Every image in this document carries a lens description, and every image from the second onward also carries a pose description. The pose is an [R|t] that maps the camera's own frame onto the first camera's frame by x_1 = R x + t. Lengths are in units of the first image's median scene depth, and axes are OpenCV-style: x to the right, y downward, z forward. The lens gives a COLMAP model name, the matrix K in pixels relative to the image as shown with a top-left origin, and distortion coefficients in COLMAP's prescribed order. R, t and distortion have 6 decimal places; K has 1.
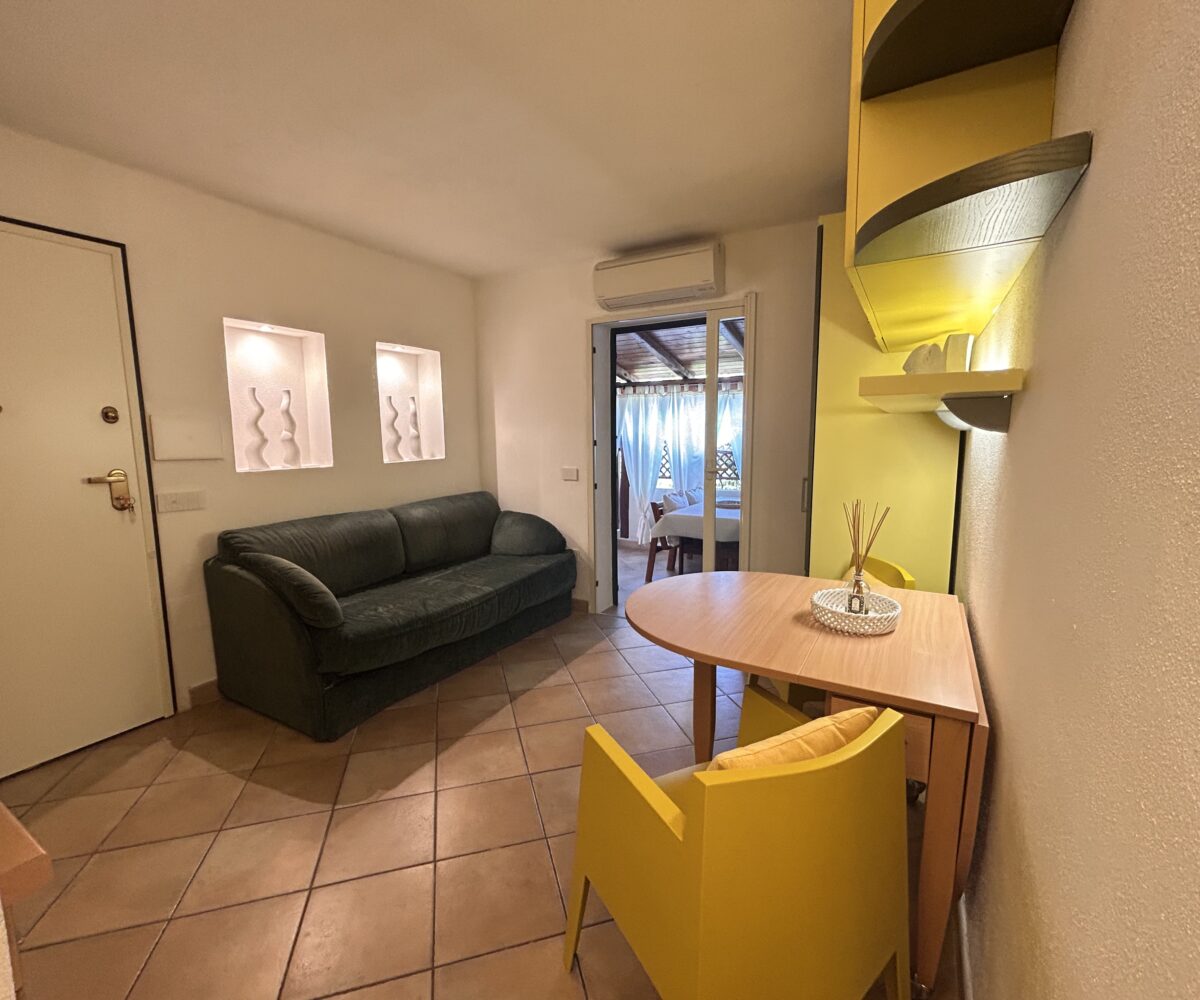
lens RADIAL K [[538.7, 0, 596.2], [0, 538.7, 504.0], [0, 0, 1]] dist [0.001706, -0.000709]
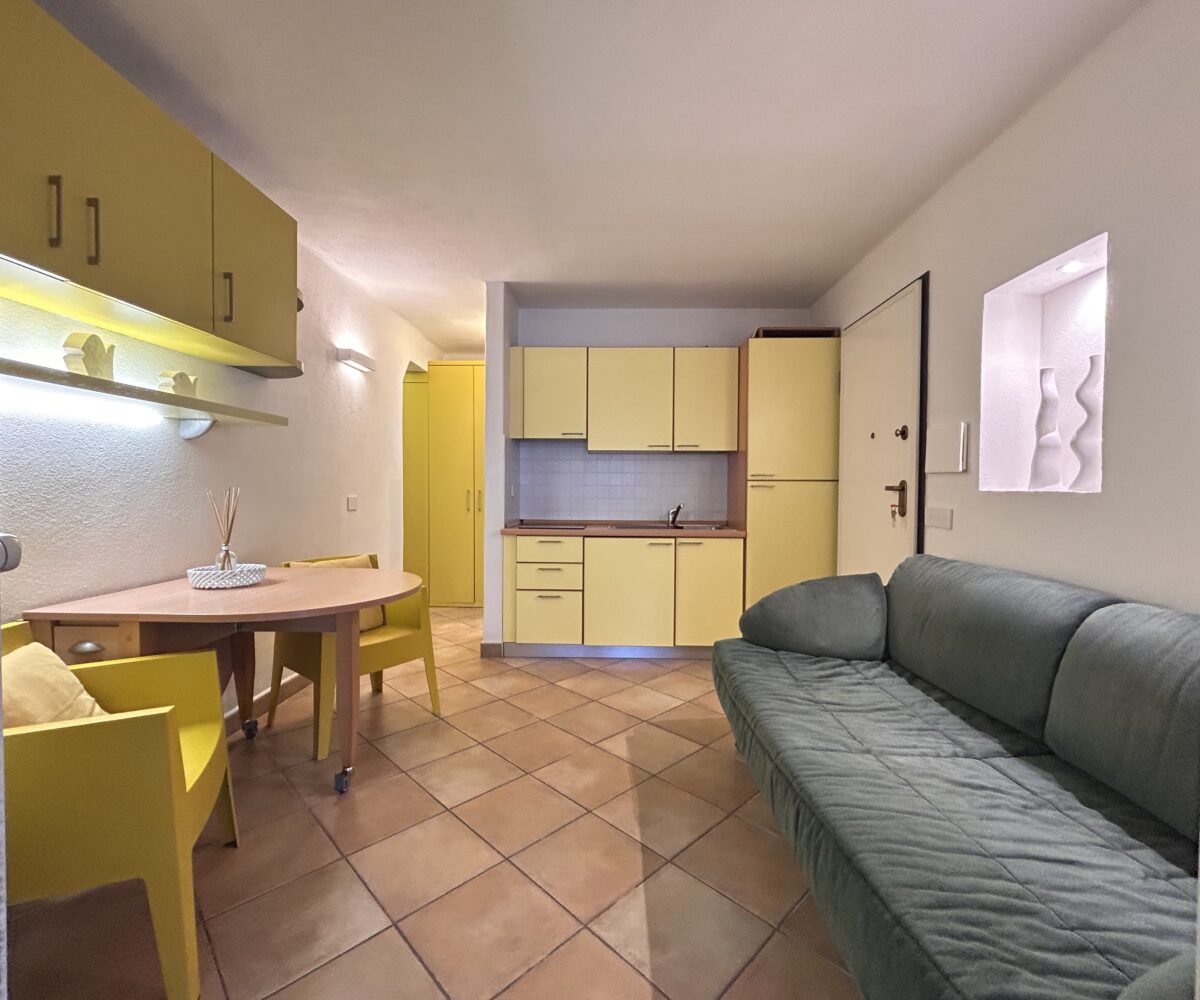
lens RADIAL K [[538.7, 0, 601.0], [0, 538.7, 499.8], [0, 0, 1]] dist [0.001706, -0.000709]
pose [[-0.878471, 0.008721, -0.477716, 0.199497], [-0.062430, 0.989167, 0.132861, -0.125242], [0.473700, 0.146539, -0.868409, 1.575551]]
